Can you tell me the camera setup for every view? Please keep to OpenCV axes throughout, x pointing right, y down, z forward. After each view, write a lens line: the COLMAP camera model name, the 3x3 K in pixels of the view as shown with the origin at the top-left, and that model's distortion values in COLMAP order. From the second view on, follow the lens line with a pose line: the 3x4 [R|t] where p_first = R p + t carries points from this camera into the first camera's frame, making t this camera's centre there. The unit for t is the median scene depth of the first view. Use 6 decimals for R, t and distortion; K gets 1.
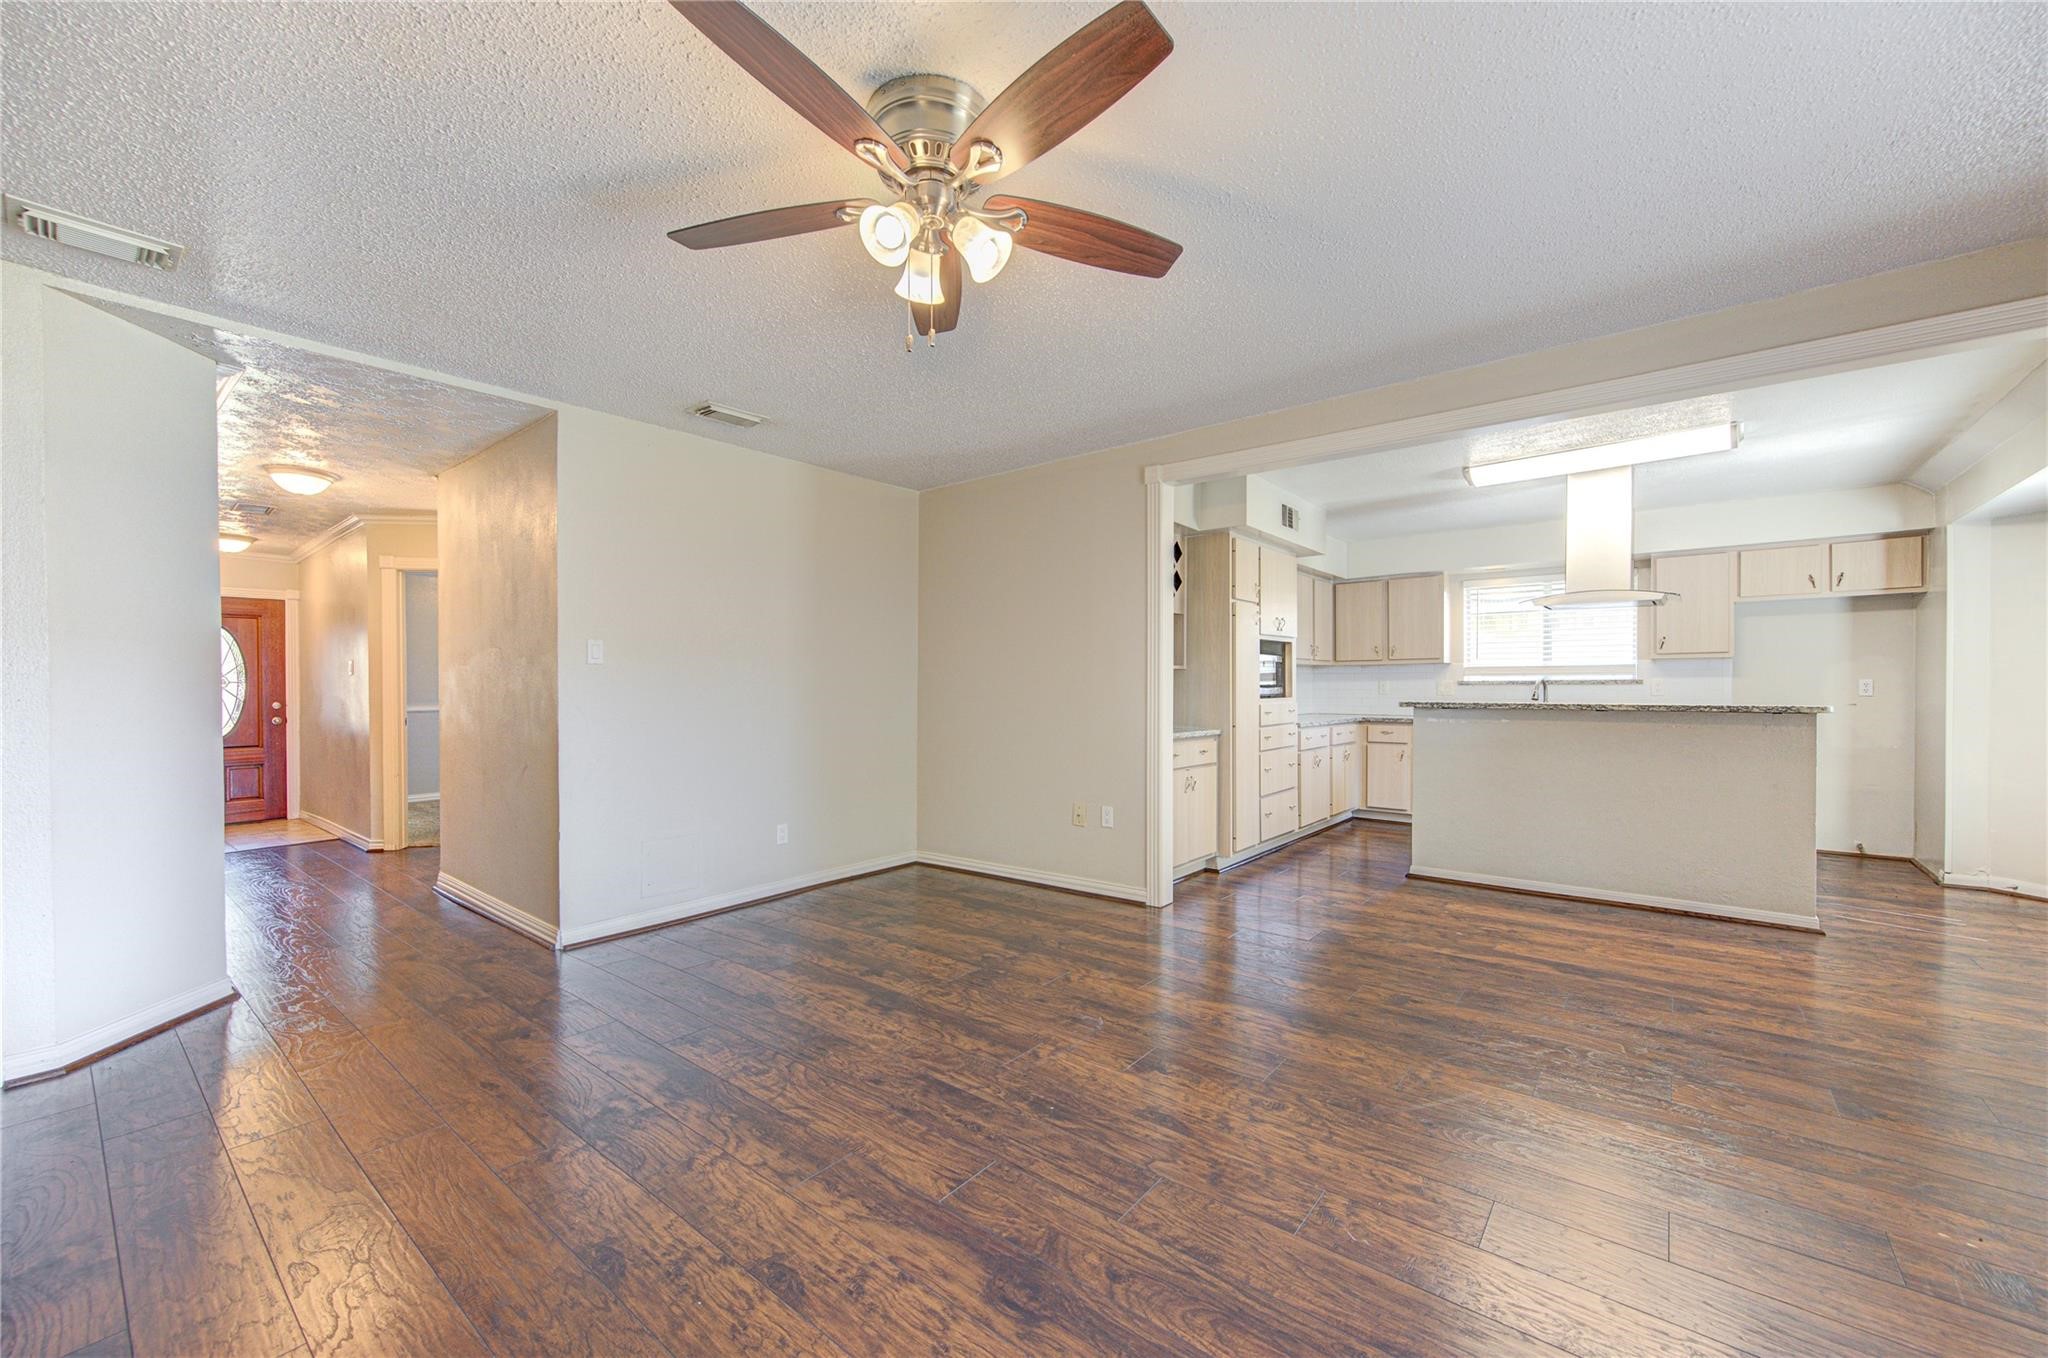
lens RADIAL K [[820.5, 0, 1012.4], [0, 820.5, 693.3], [0, 0, 1]] dist [-0.005068, 0.000296]
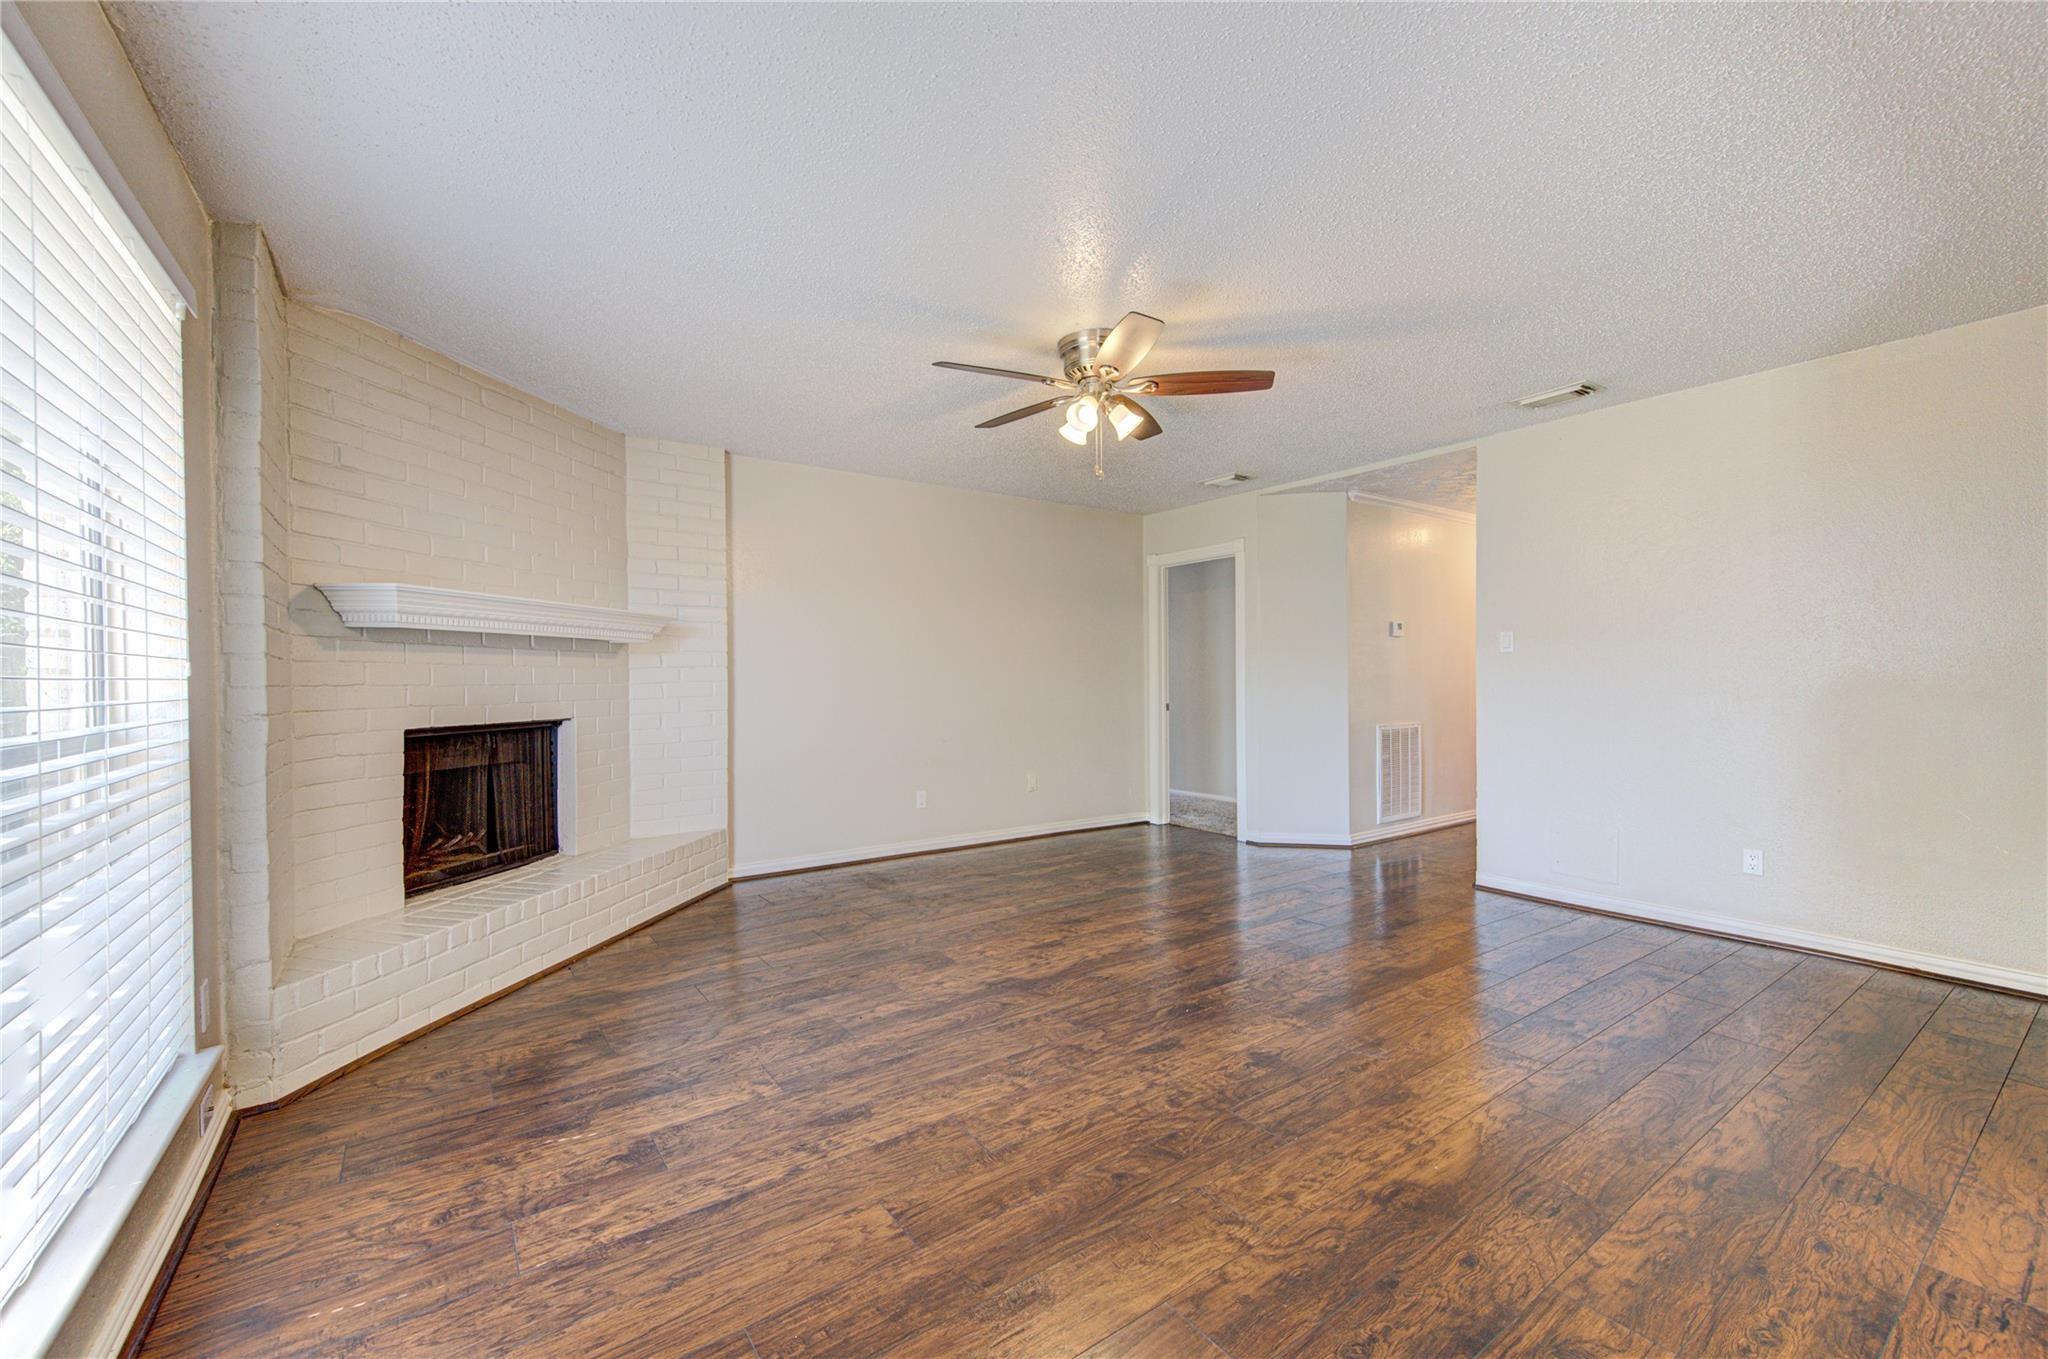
lens RADIAL K [[820.5, 0, 1005.5], [0, 820.5, 679.3], [0, 0, 1]] dist [-0.005068, 0.000296]
pose [[-0.285356, 0.008123, -0.958387, 0.589412], [-0.006039, 0.999929, 0.010274, -0.005149], [0.958403, 0.008719, -0.285286, 0.483349]]
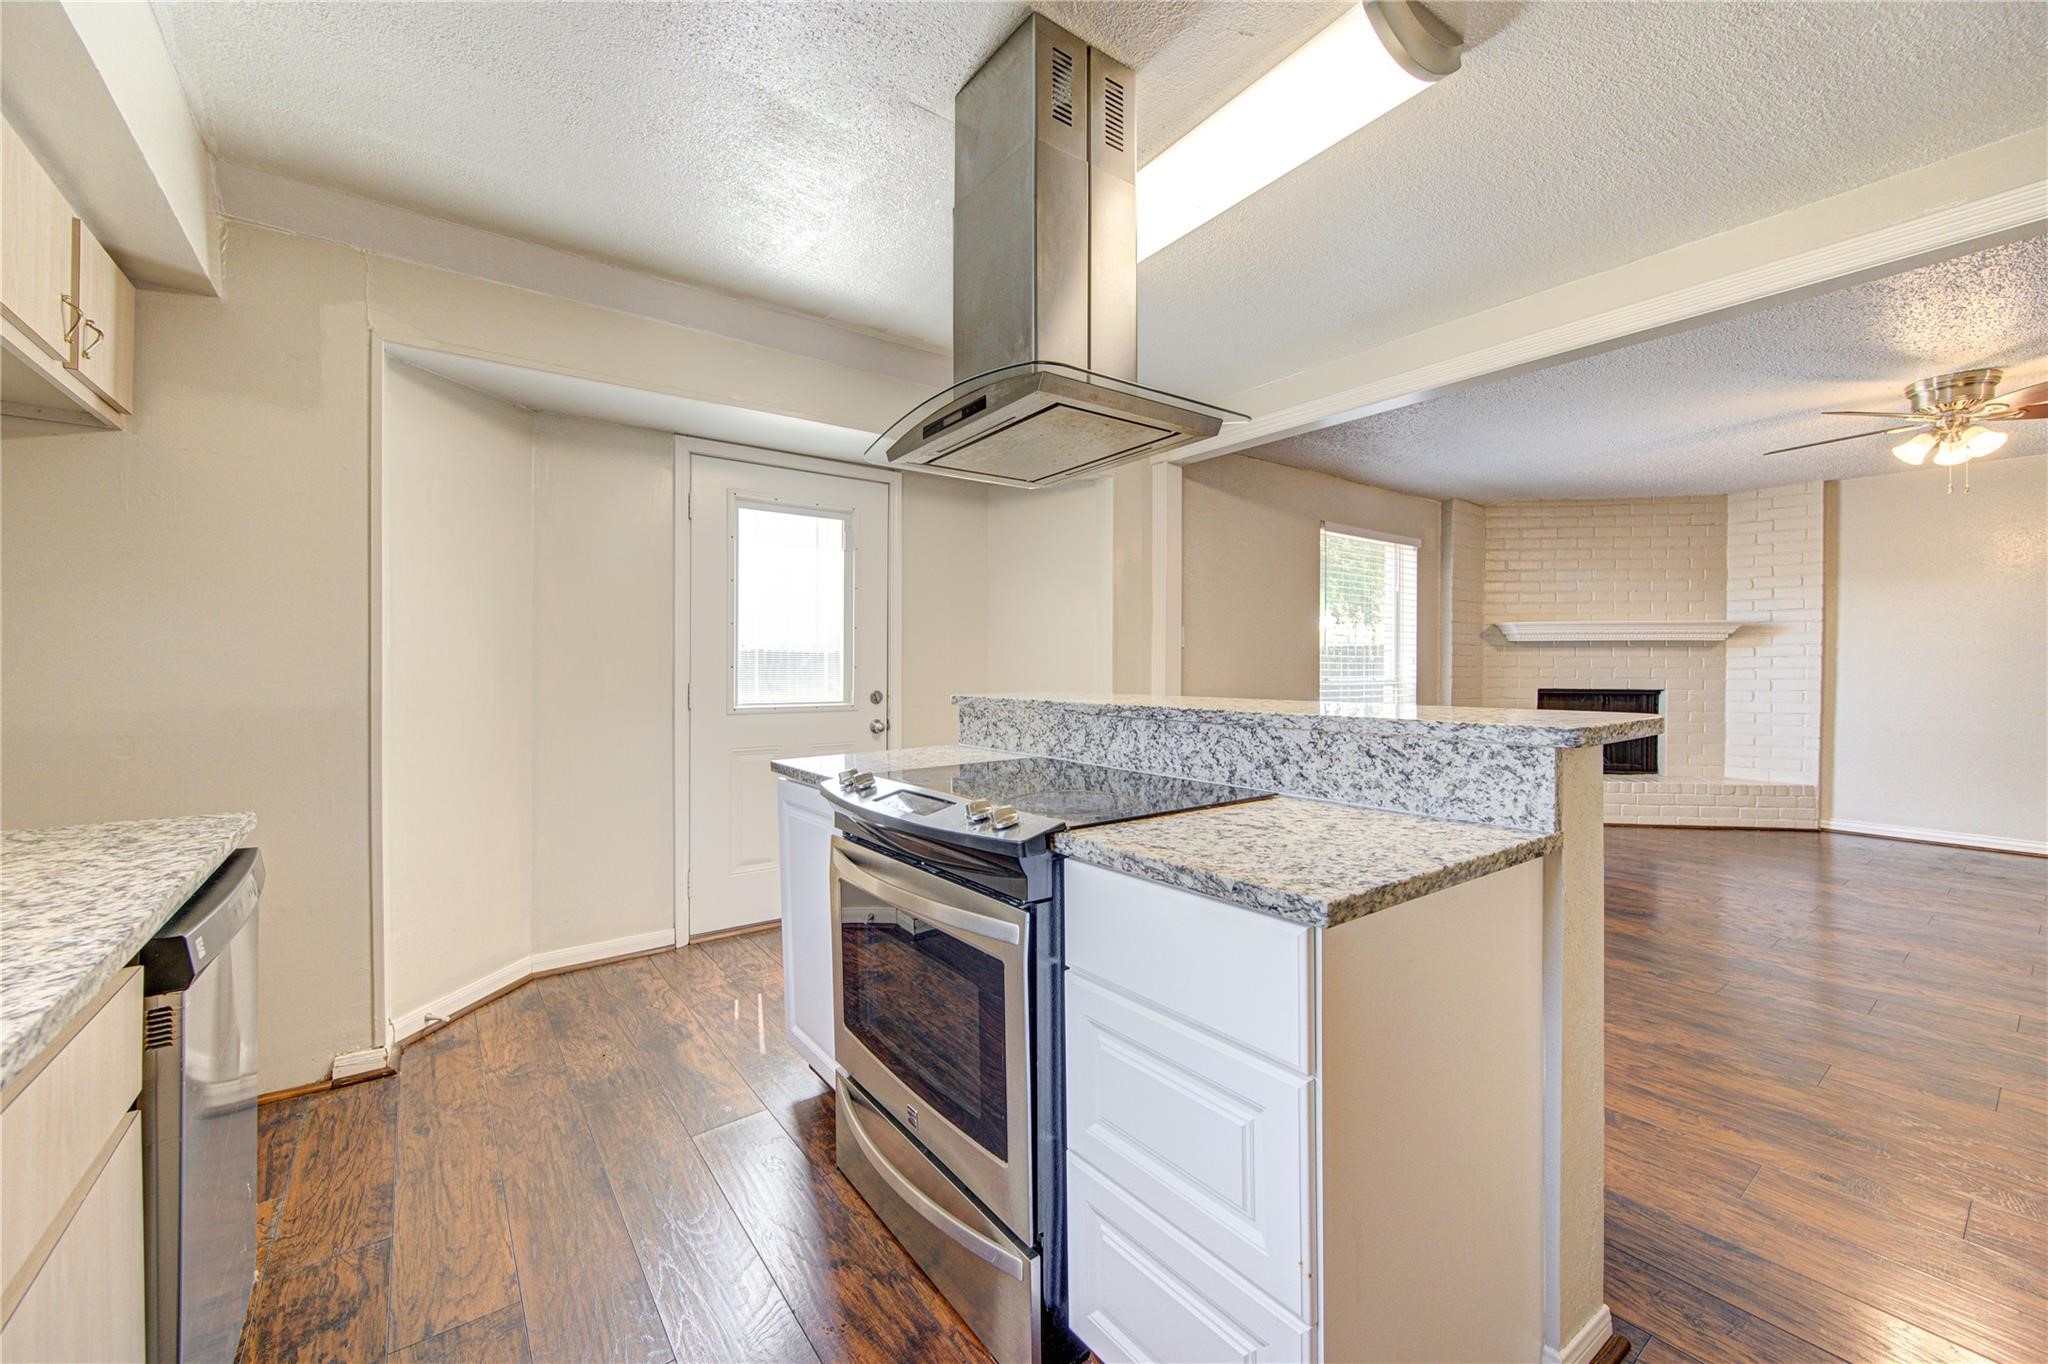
lens RADIAL K [[810.8, 0, 1036.6], [0, 810.8, 678.4], [0, 0, 1]] dist [-0.009559, 0.000223]
pose [[-0.970601, 0.000616, 0.240692, 0.584247], [0.006945, 0.999652, 0.025447, -0.012045], [-0.240593, 0.026371, -0.970268, 1.254124]]
